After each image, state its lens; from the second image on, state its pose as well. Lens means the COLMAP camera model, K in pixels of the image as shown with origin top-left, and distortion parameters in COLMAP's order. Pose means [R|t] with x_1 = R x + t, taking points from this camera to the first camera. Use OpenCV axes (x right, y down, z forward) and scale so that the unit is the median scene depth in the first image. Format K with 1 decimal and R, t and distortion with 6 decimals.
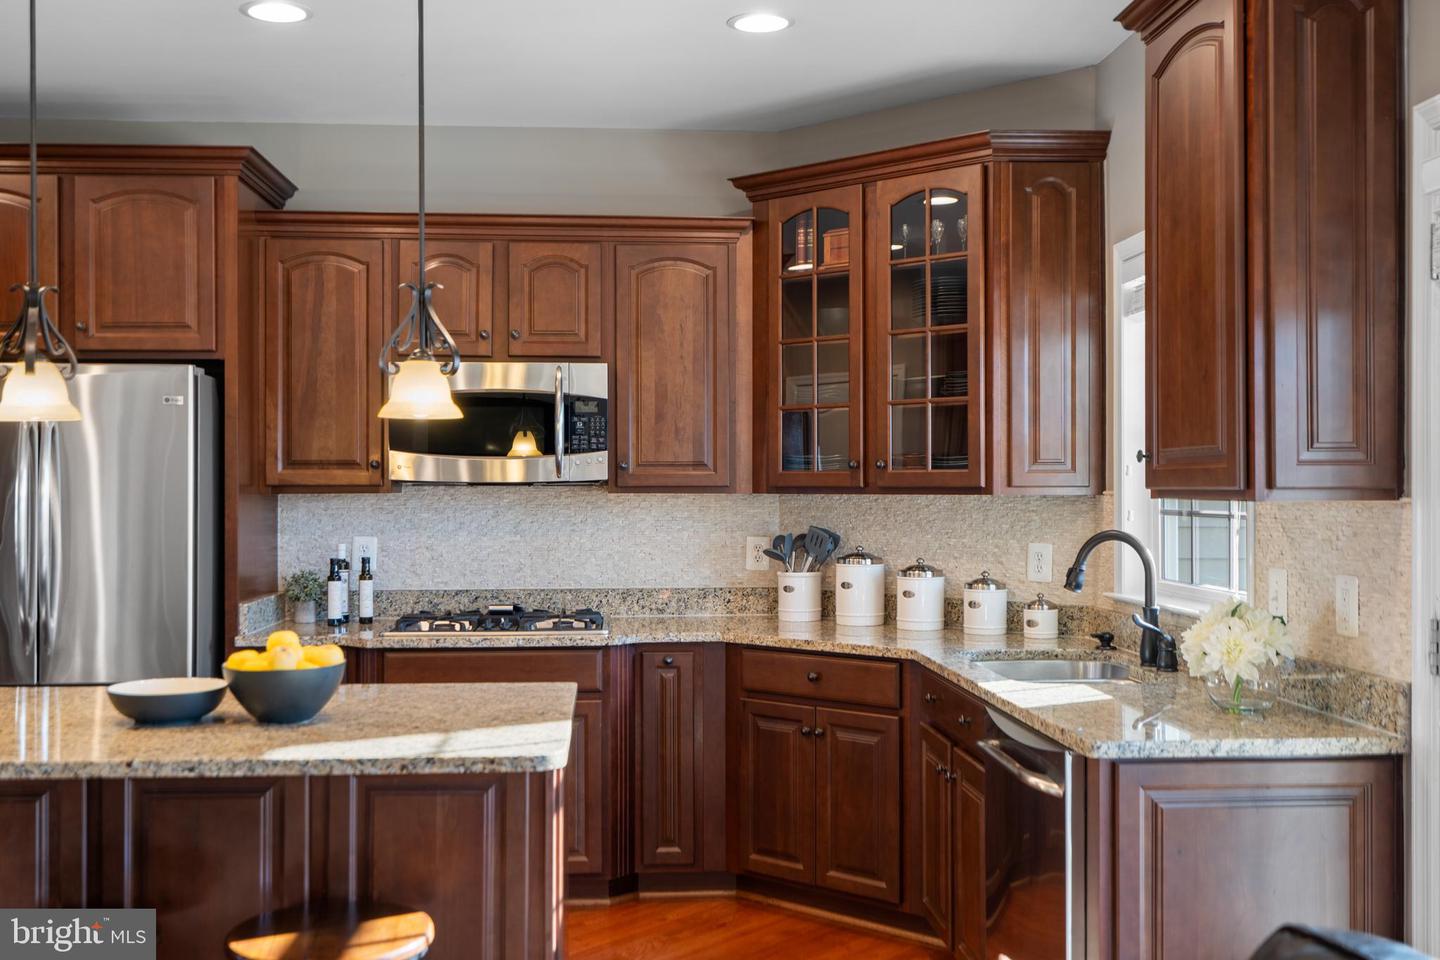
lens RADIAL K [[1447.8, 0, 720.0], [0, 1447.8, 480.0], [0, 0, 1]] dist [0.004025, 0.008222]
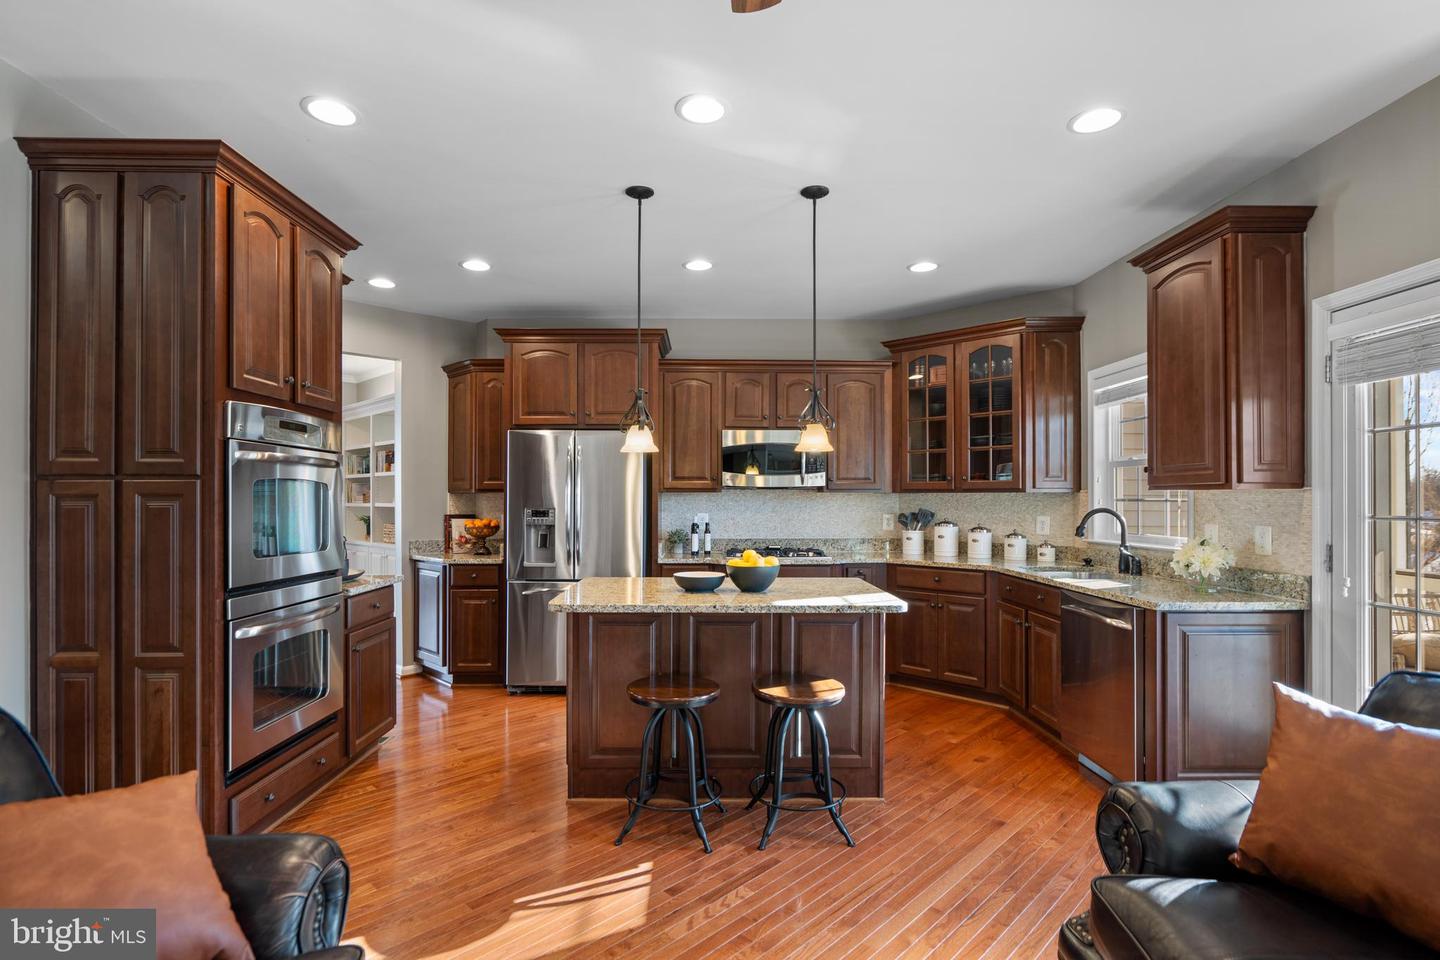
lens RADIAL K [[710.8, 0, 717.8], [0, 710.8, 492.4], [0, 0, 1]] dist [0.001591, 0.000081]
pose [[0.998691, 0.001792, -0.051117, -0.185226], [-0.002065, 0.999984, -0.005293, 0.015495], [0.051107, 0.005392, 0.998679, -0.038013]]
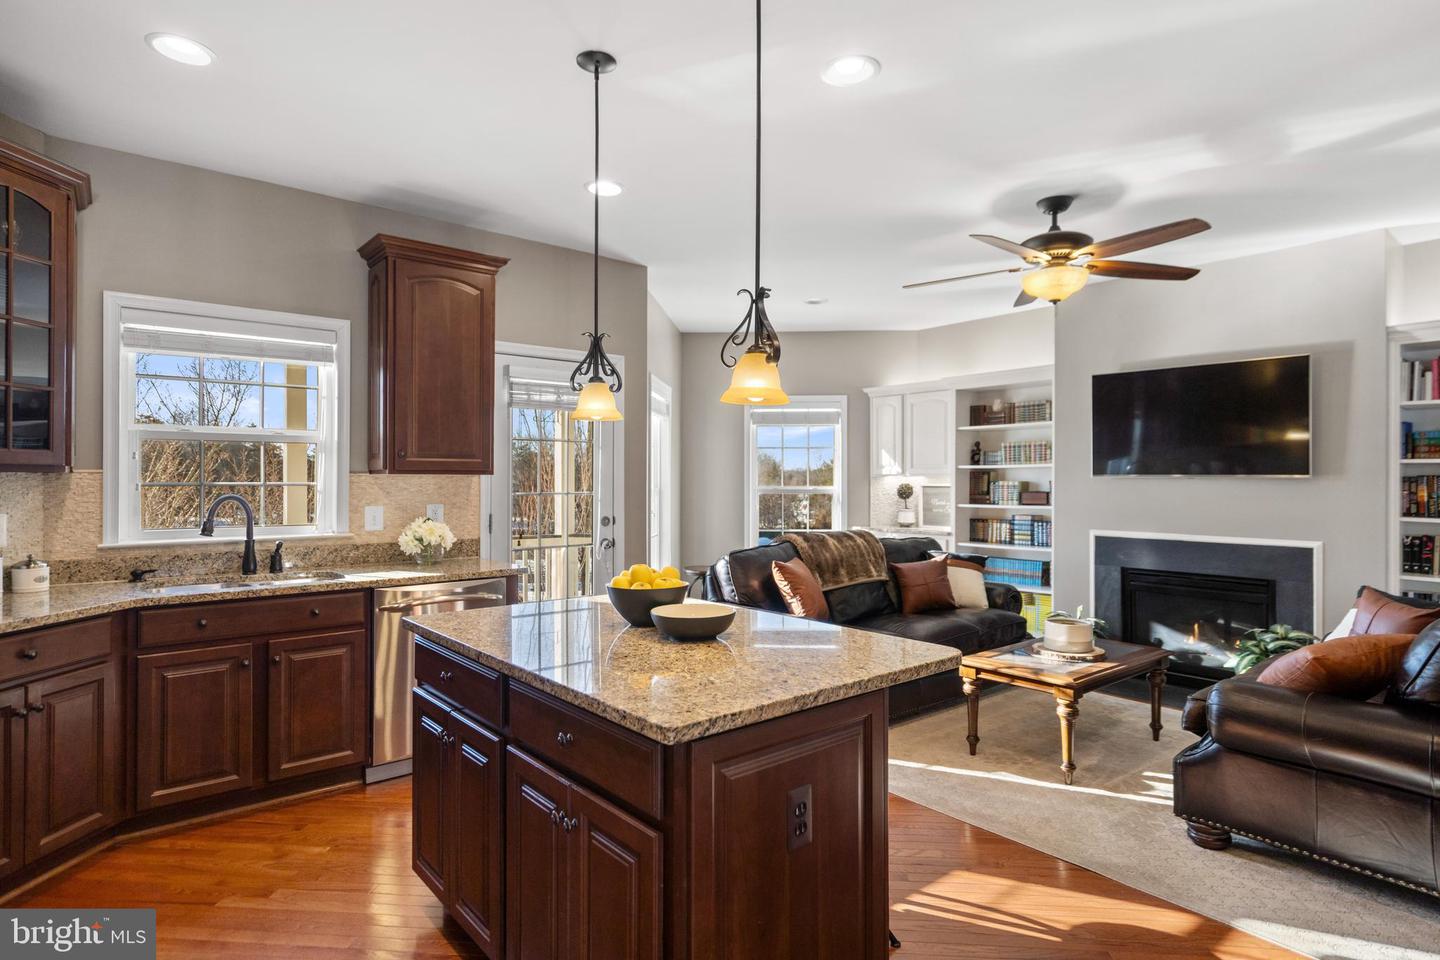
lens RADIAL K [[760.8, 0, 720.0], [0, 760.8, 480.0], [0, 0, 1]] dist [0.000833, -0.000137]
pose [[-0.588498, -0.001979, 0.808496, -0.590797], [-0.004341, 0.999990, -0.000712, 0.013606], [-0.808487, -0.003929, -0.588501, 0.860482]]
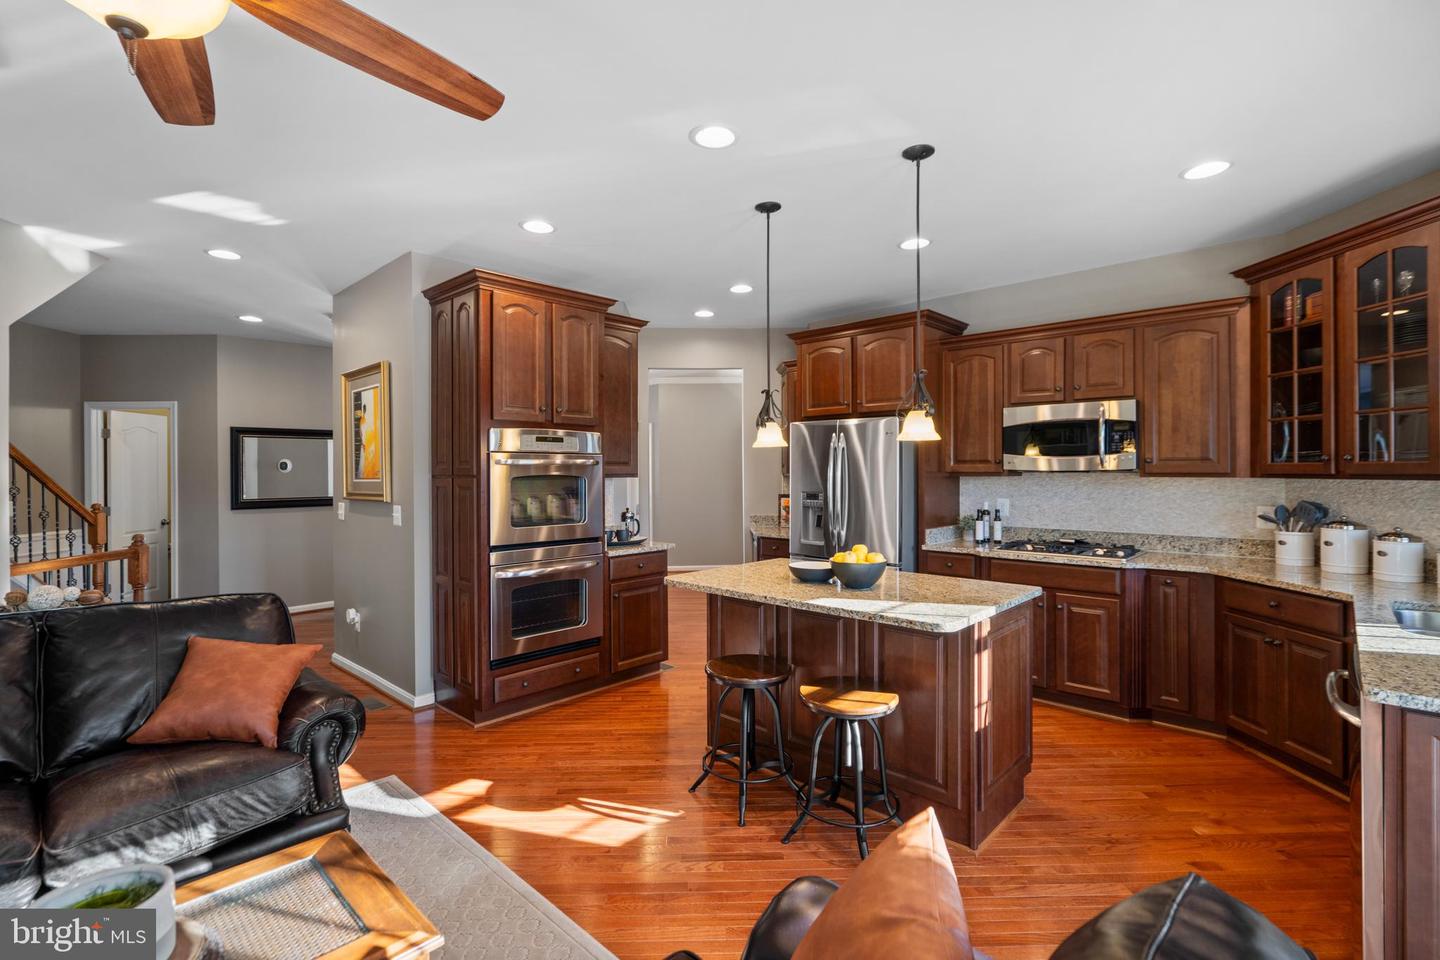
lens RADIAL K [[673.8, 0, 715.7], [0, 673.8, 471.1], [0, 0, 1]] dist [0.005129, 0.000222]
pose [[0.677477, -0.000893, -0.735544, 0.172134], [0.006457, 0.999968, 0.004734, -0.004873], [0.735516, -0.007957, 0.677461, 0.117455]]
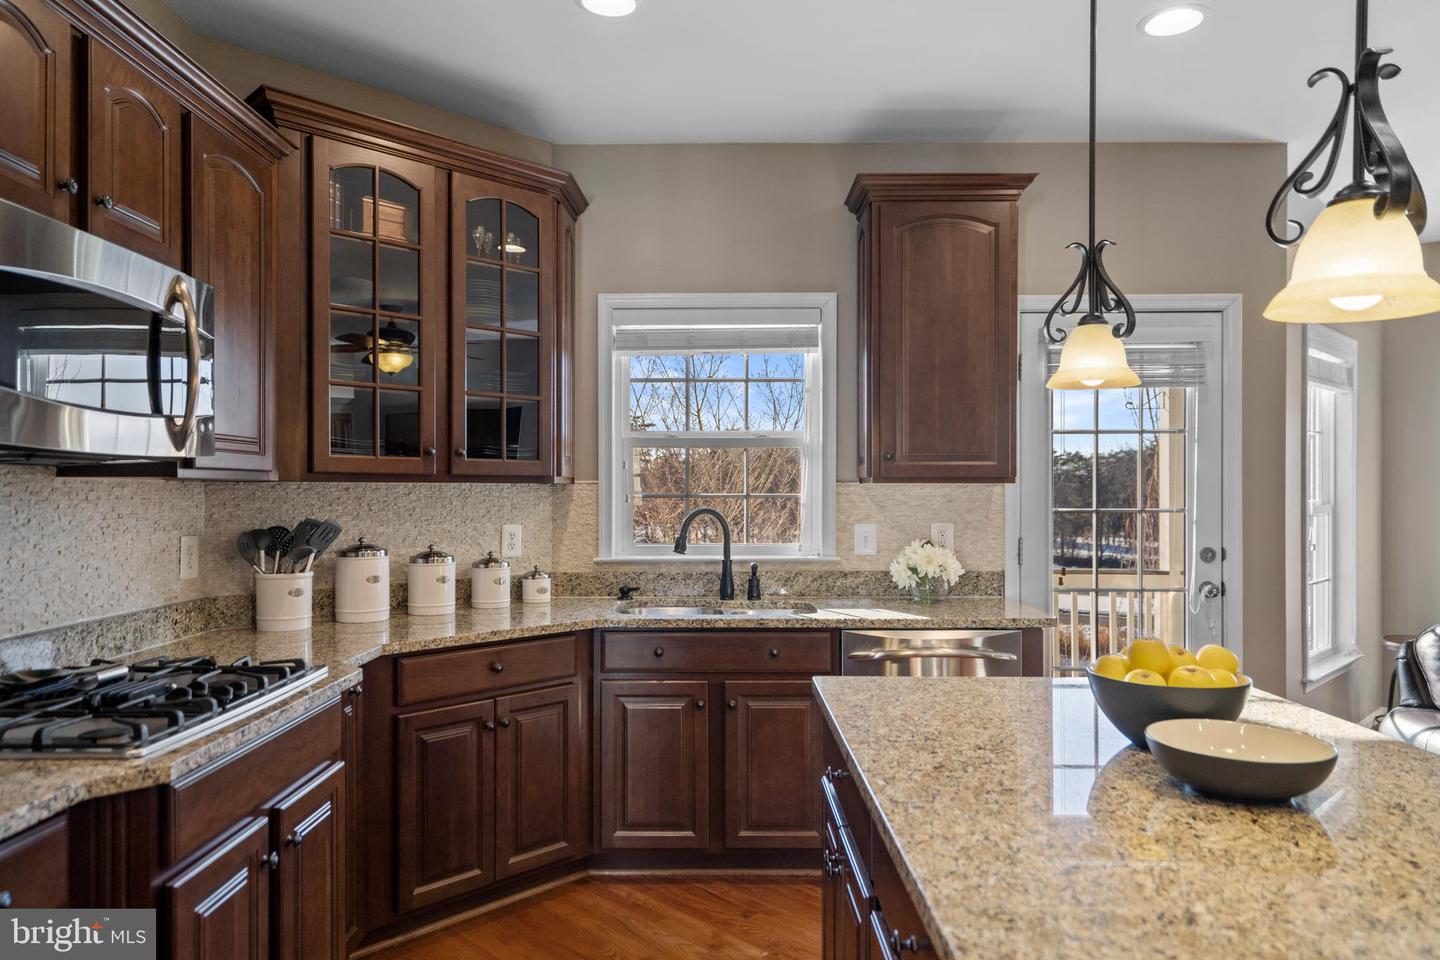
lens RADIAL K [[939.3, 0, 717.9], [0, 939.3, 494.6], [0, 0, 1]] dist [0.008110, 0.000504]
pose [[0.072748, -0.002686, 0.997347, -0.517384], [-0.002698, 0.999992, 0.002890, 0.015841], [-0.997347, -0.002901, 0.072740, 0.749997]]
